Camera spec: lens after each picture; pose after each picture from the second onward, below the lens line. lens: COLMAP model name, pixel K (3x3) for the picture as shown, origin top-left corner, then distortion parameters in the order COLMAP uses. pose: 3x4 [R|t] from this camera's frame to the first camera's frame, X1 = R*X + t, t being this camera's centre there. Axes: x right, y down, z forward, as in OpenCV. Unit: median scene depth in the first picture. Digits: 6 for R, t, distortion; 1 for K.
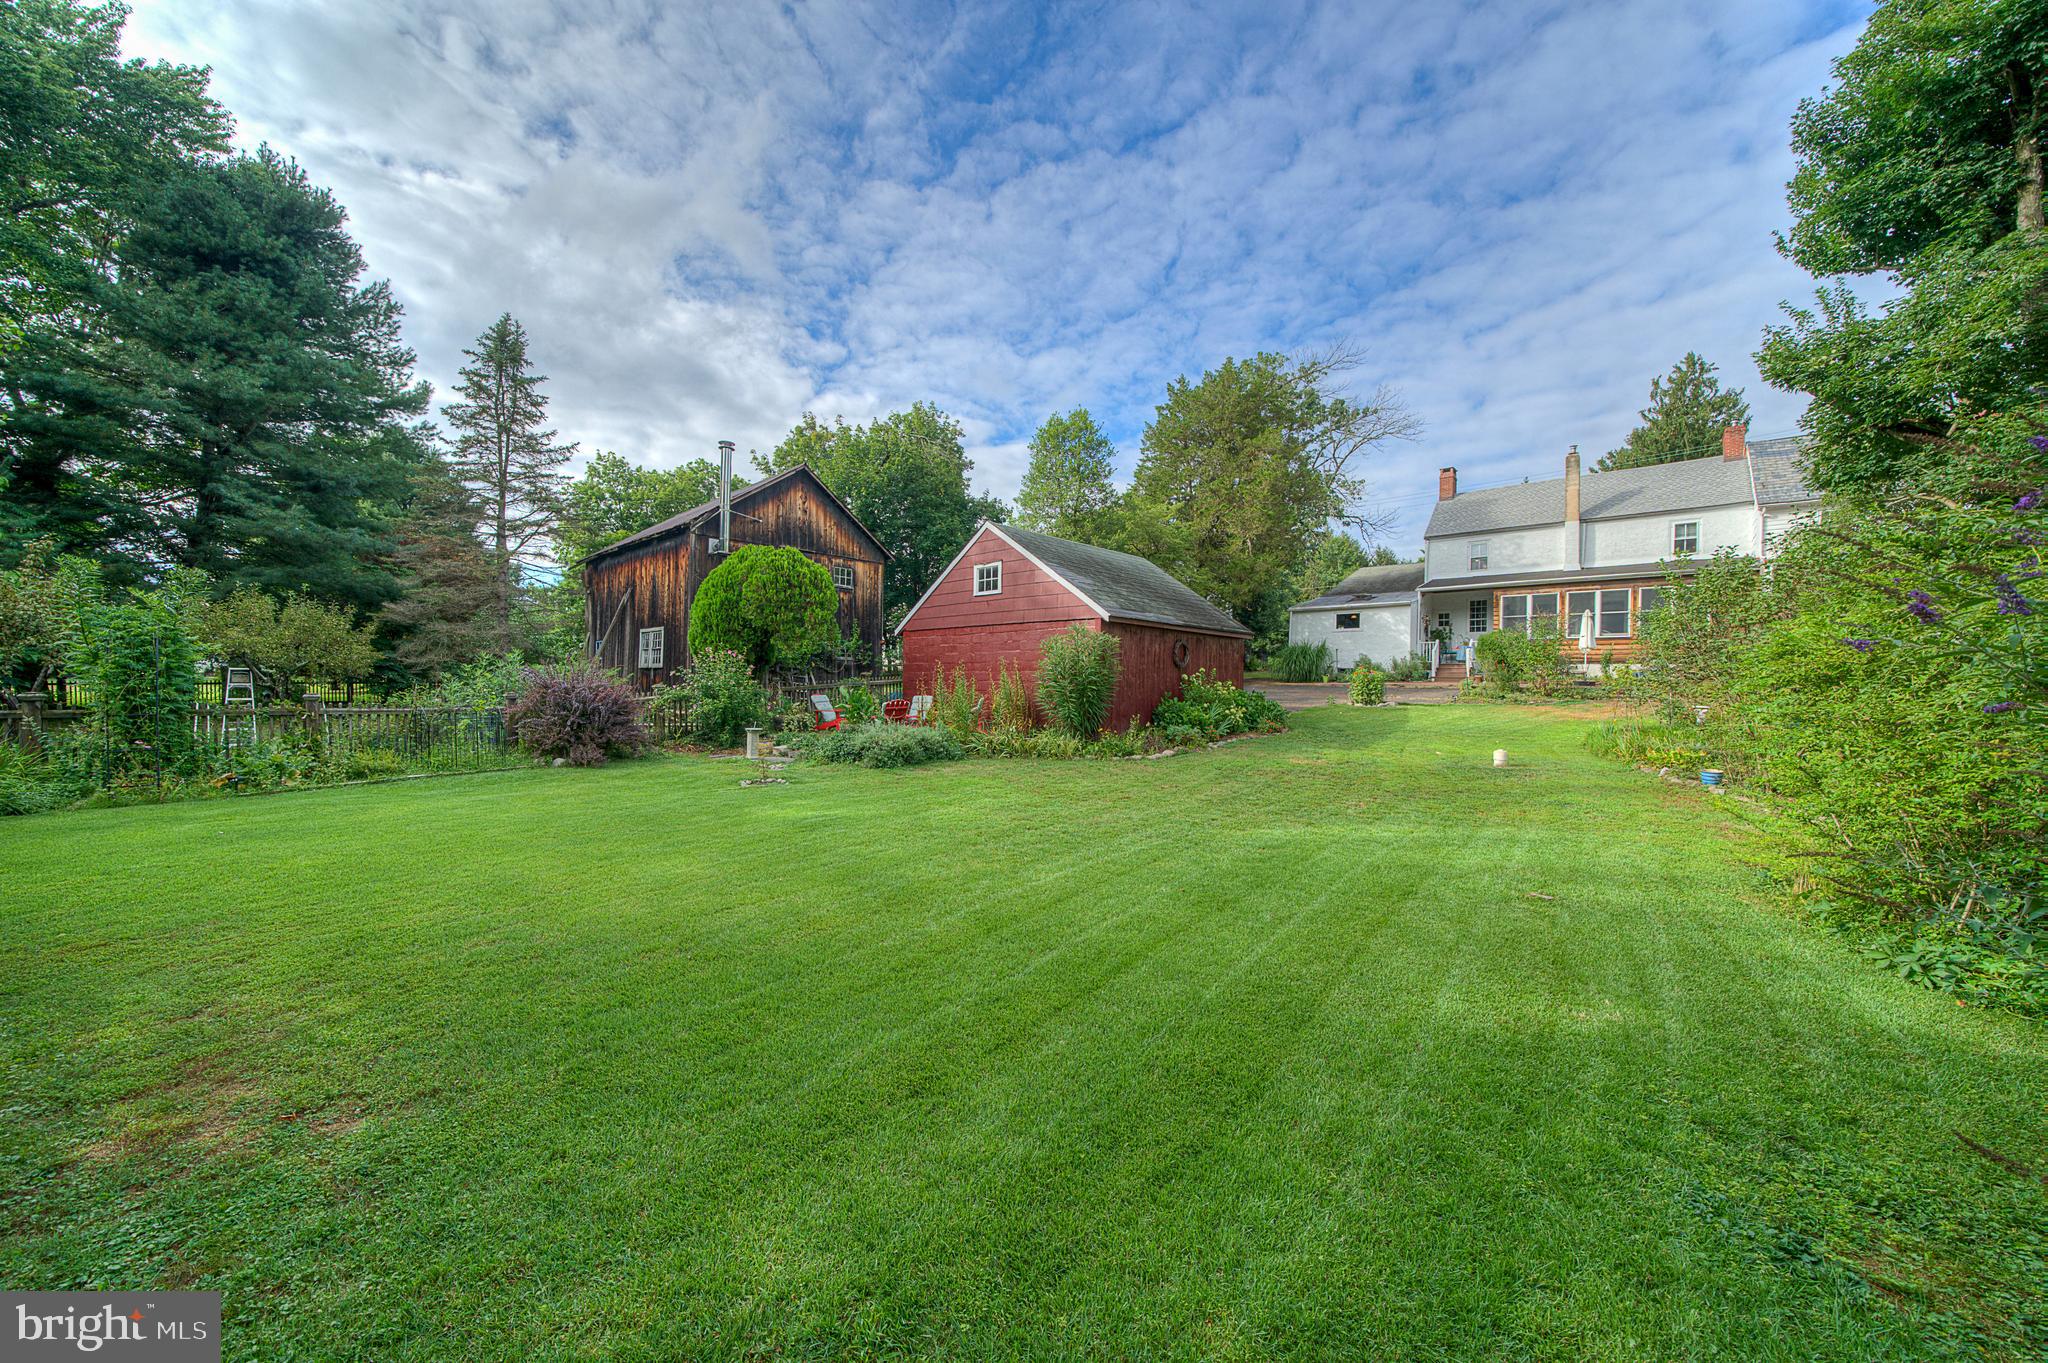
lens RADIAL K [[735.6, 0, 1024.4], [0, 735.6, 722.4], [0, 0, 1]] dist [-0.000711, -0.000082]
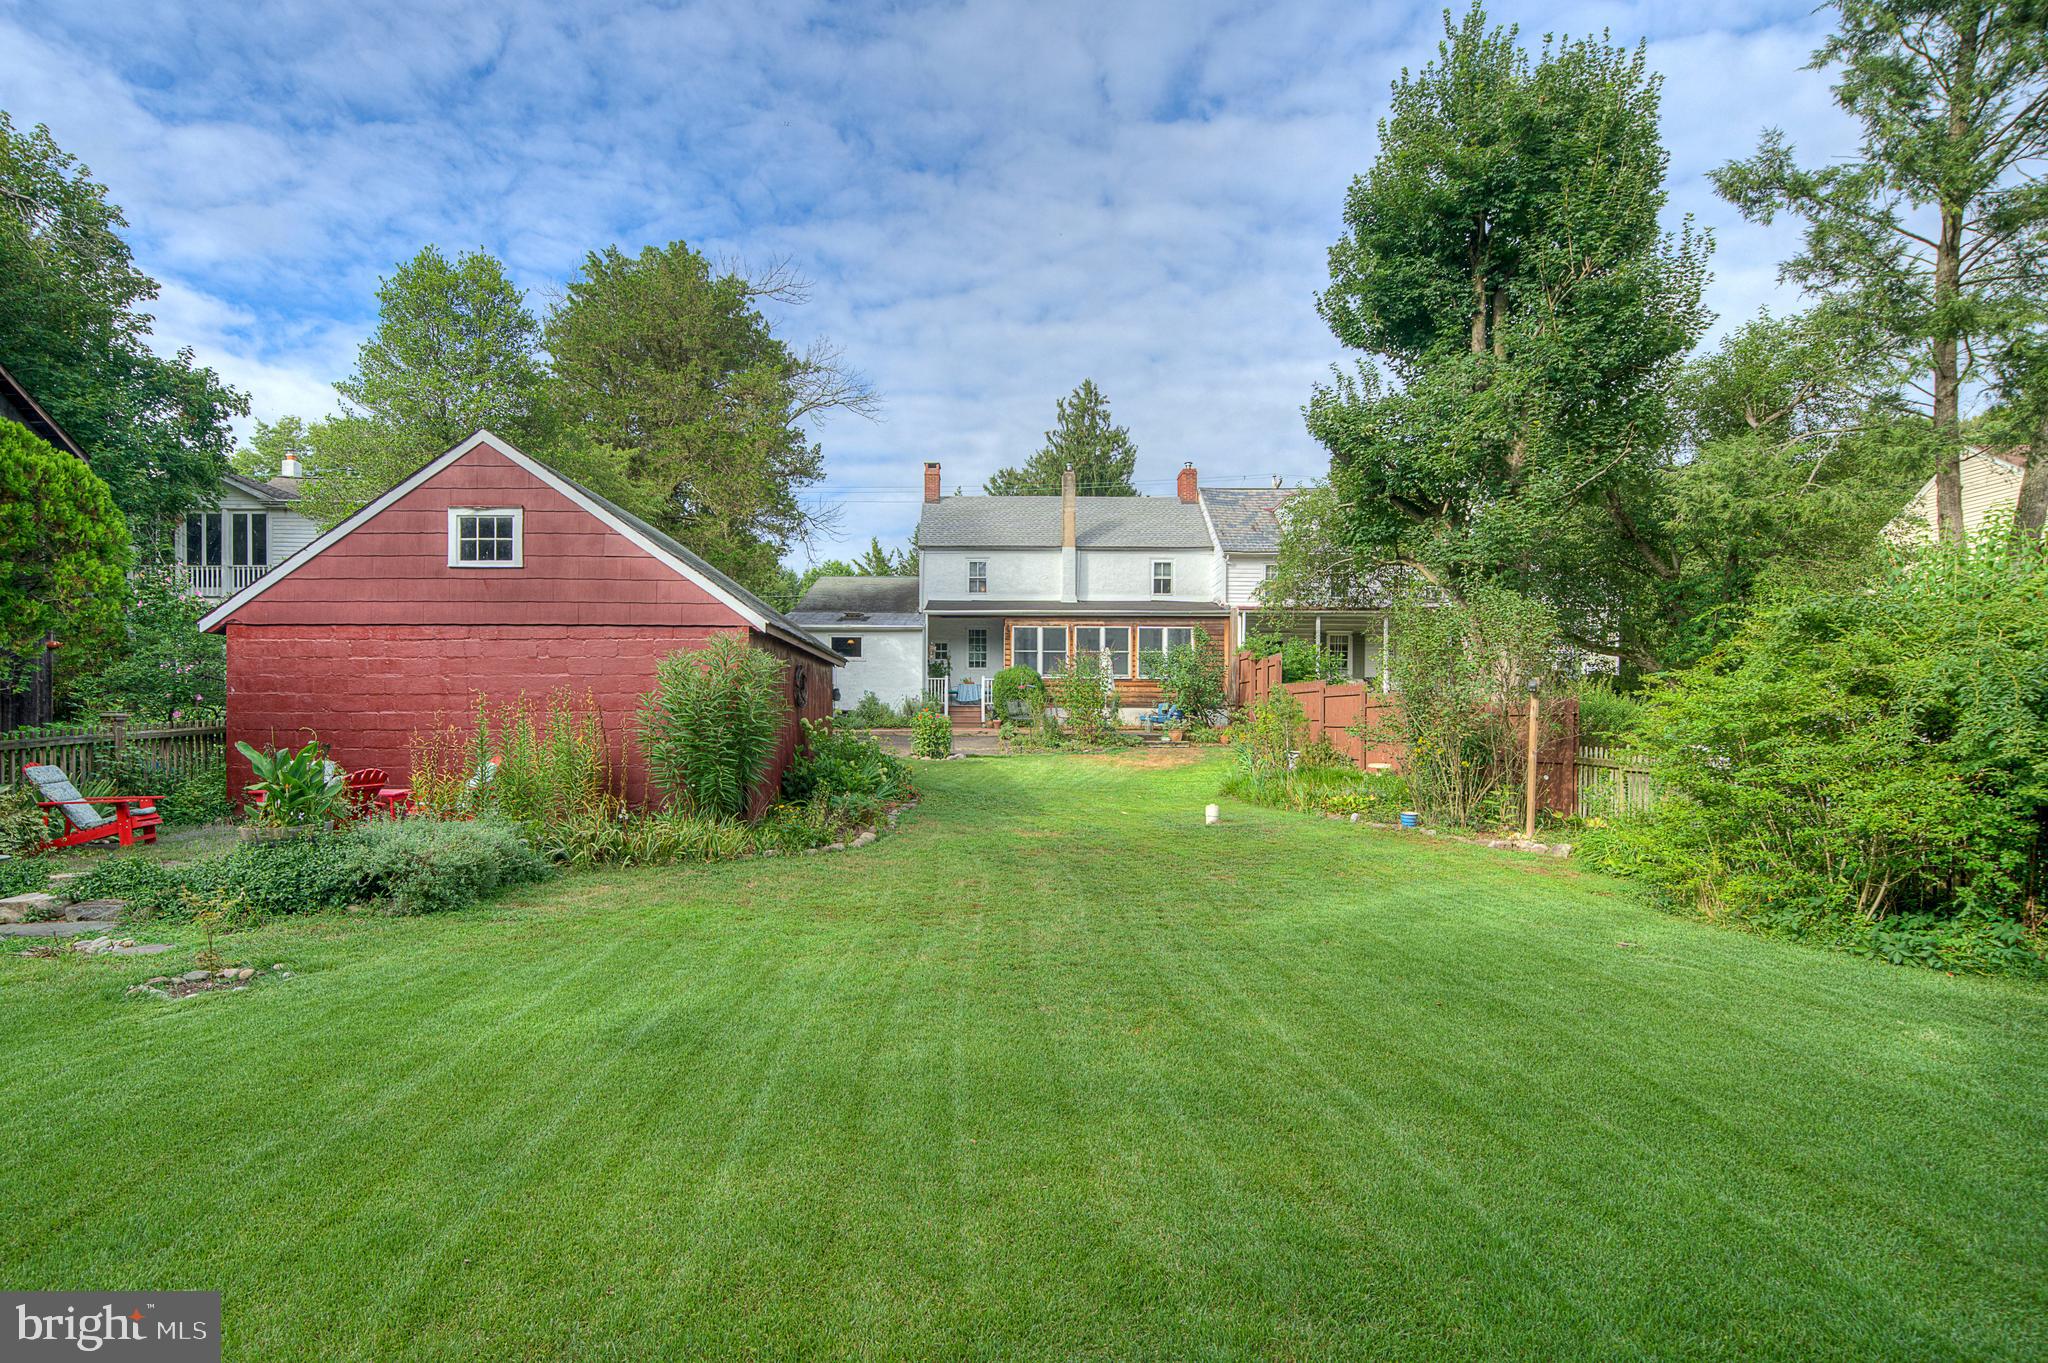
lens RADIAL K [[1065.7, 0, 1024.0], [0, 1065.7, 681.5], [0, 0, 1]] dist [0.054898, 0.001125]
pose [[0.746614, 0.024923, 0.664791, -0.143458], [0.042622, 0.995453, -0.085188, -0.003806], [-0.663891, 0.091937, 0.742157, 0.085416]]
